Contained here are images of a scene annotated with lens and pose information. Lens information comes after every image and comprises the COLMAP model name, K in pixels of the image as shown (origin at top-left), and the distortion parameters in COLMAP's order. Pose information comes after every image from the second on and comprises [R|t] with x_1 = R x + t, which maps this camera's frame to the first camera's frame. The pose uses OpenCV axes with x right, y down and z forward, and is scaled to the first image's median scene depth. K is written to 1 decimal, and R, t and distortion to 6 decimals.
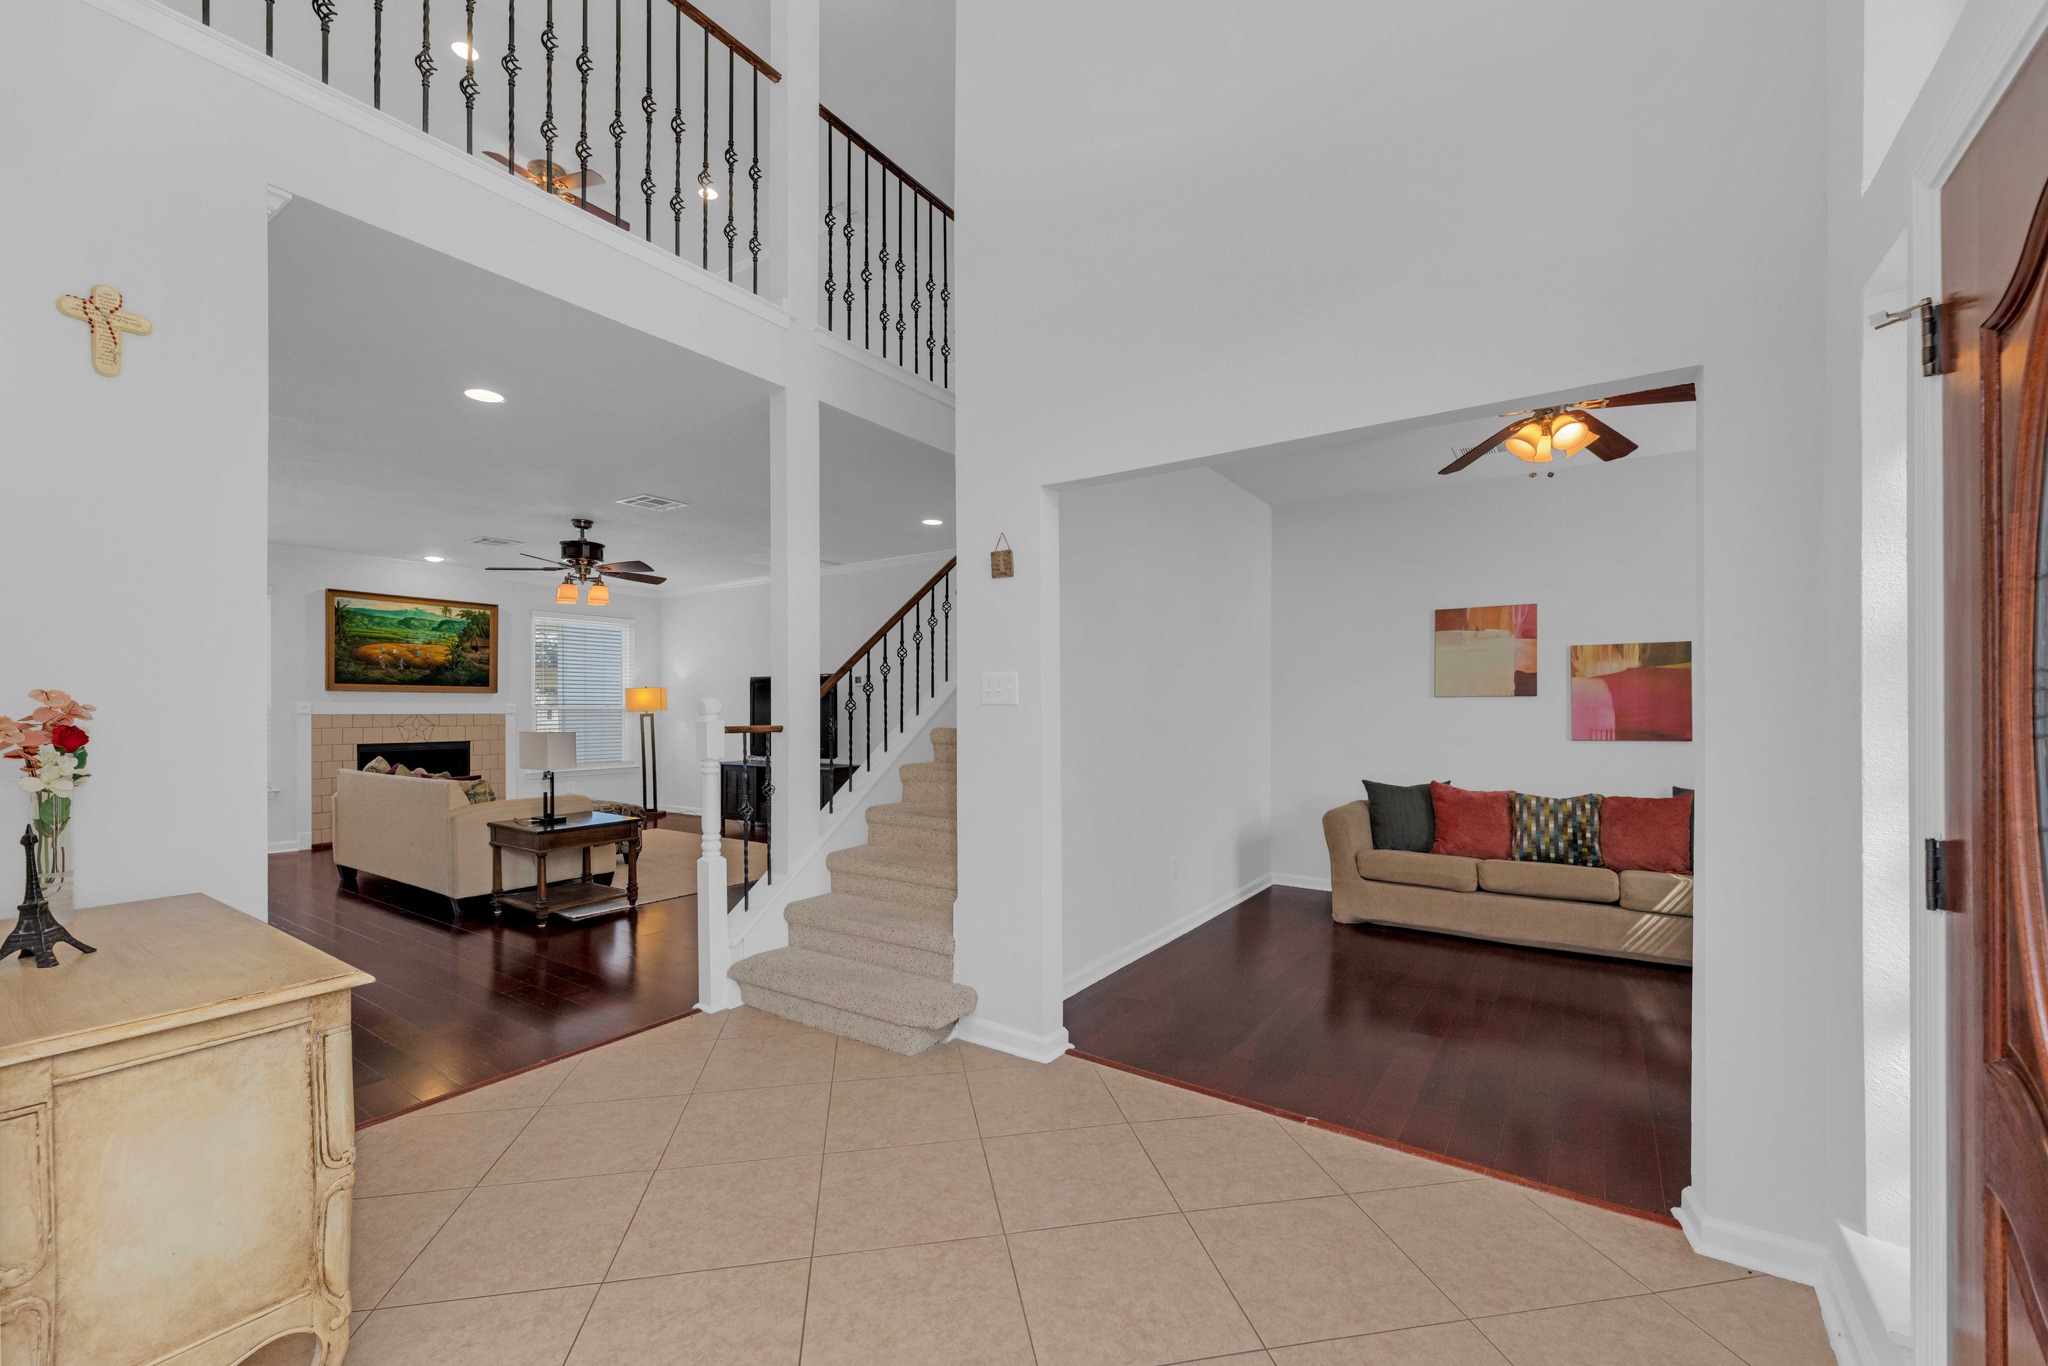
lens RADIAL K [[812.8, 0, 1030.0], [0, 812.8, 699.2], [0, 0, 1]] dist [0.003643, 0.000355]
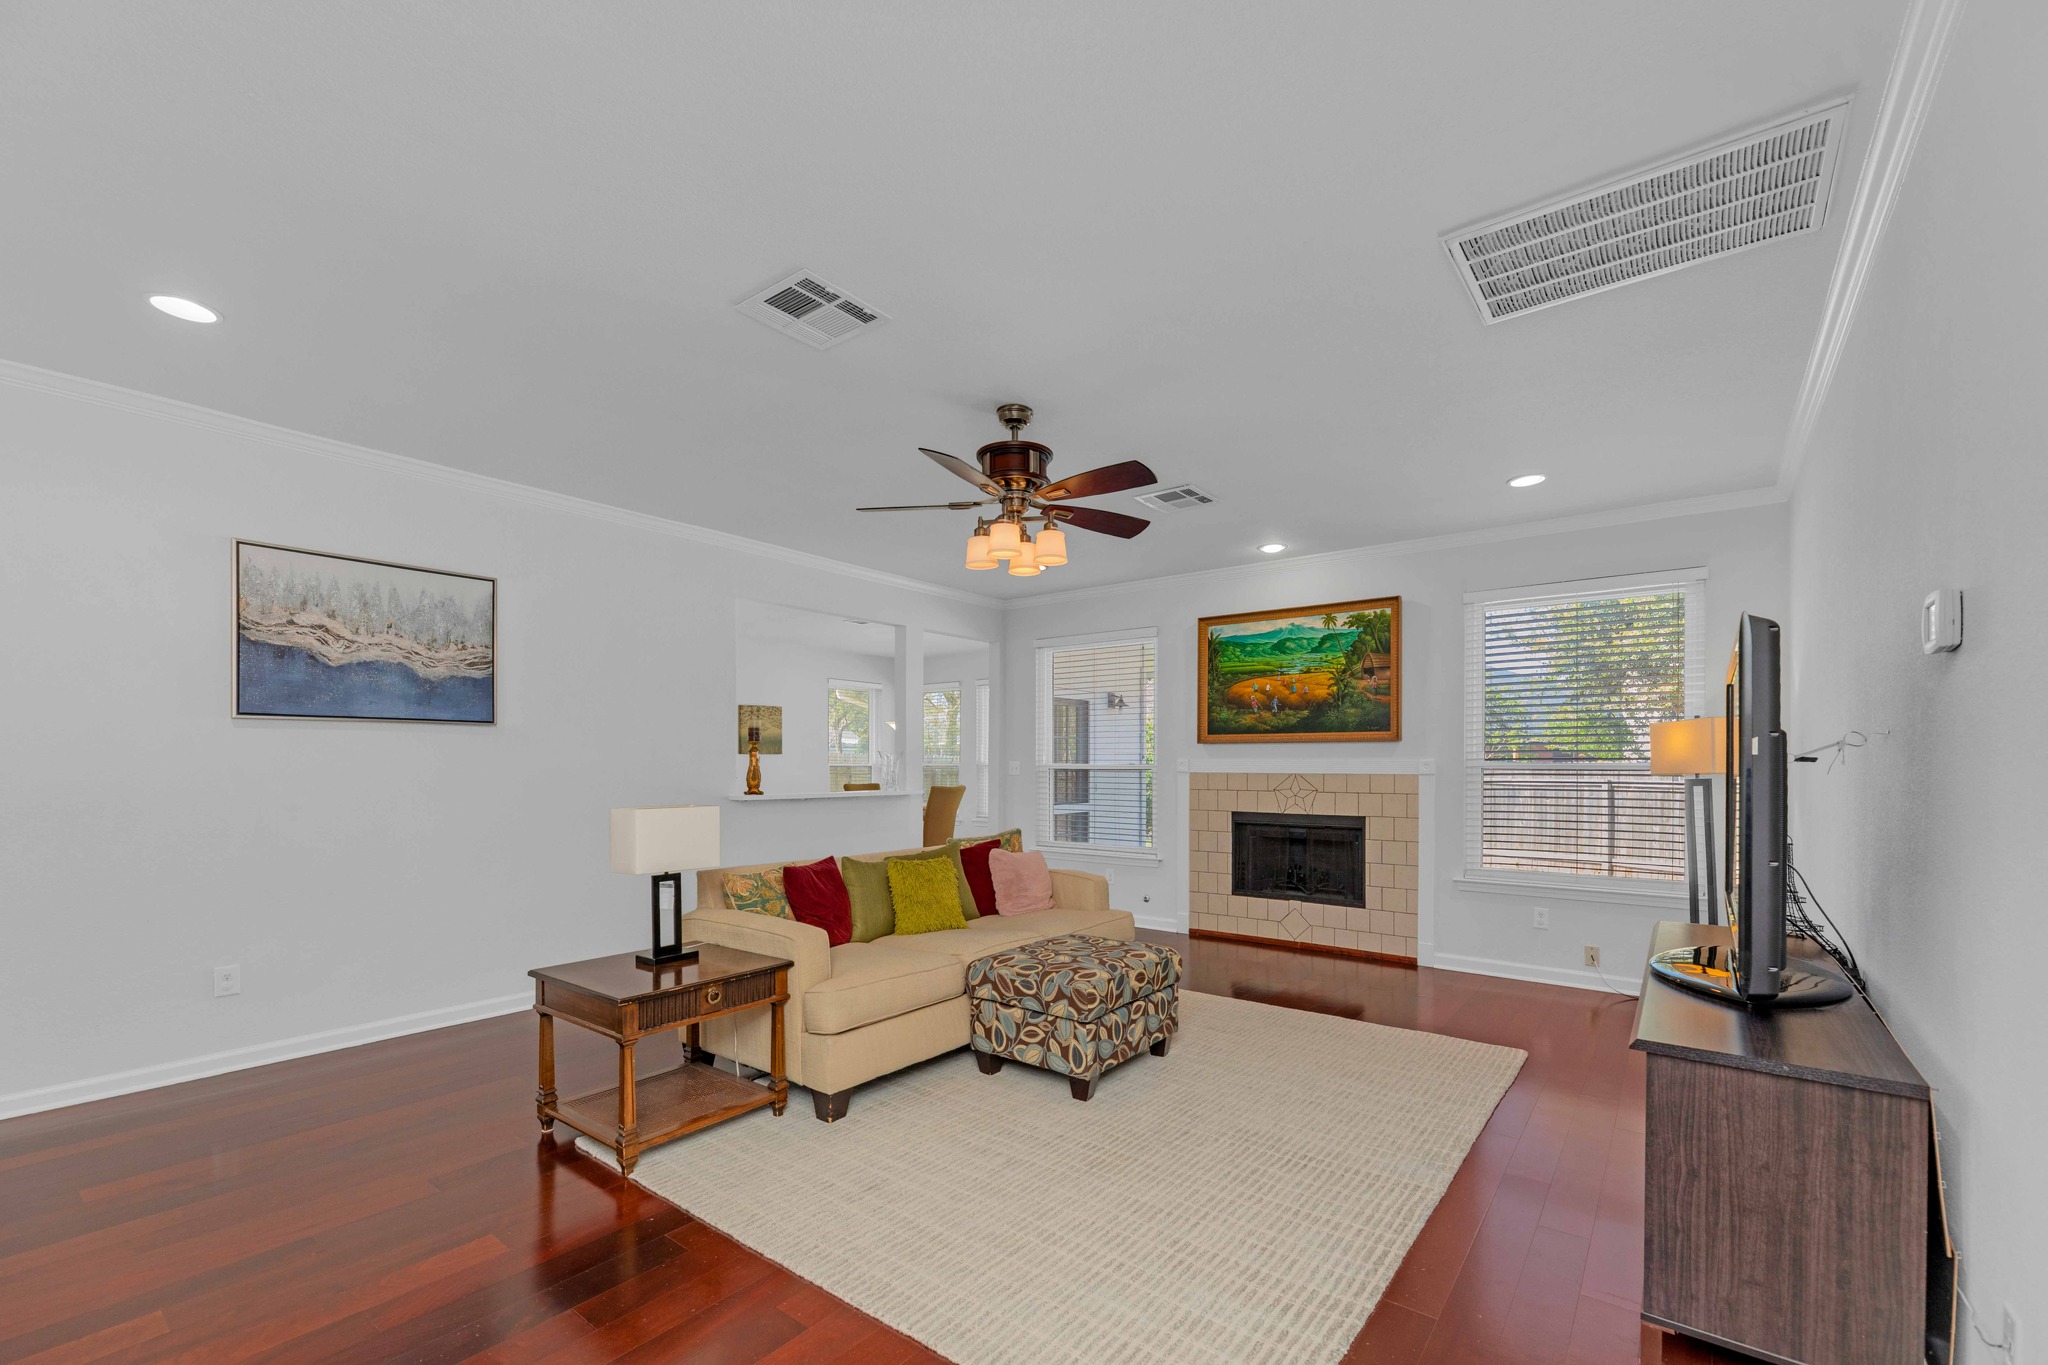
lens RADIAL K [[858.7, 0, 1049.3], [0, 858.7, 772.3], [0, 0, 1]] dist [-0.000108, 0.000065]
pose [[-0.052035, 0.007783, -0.998615, 0.001128], [0.008168, 0.999939, 0.007368, 0.009573], [0.998612, -0.007773, -0.052095, 0.825496]]
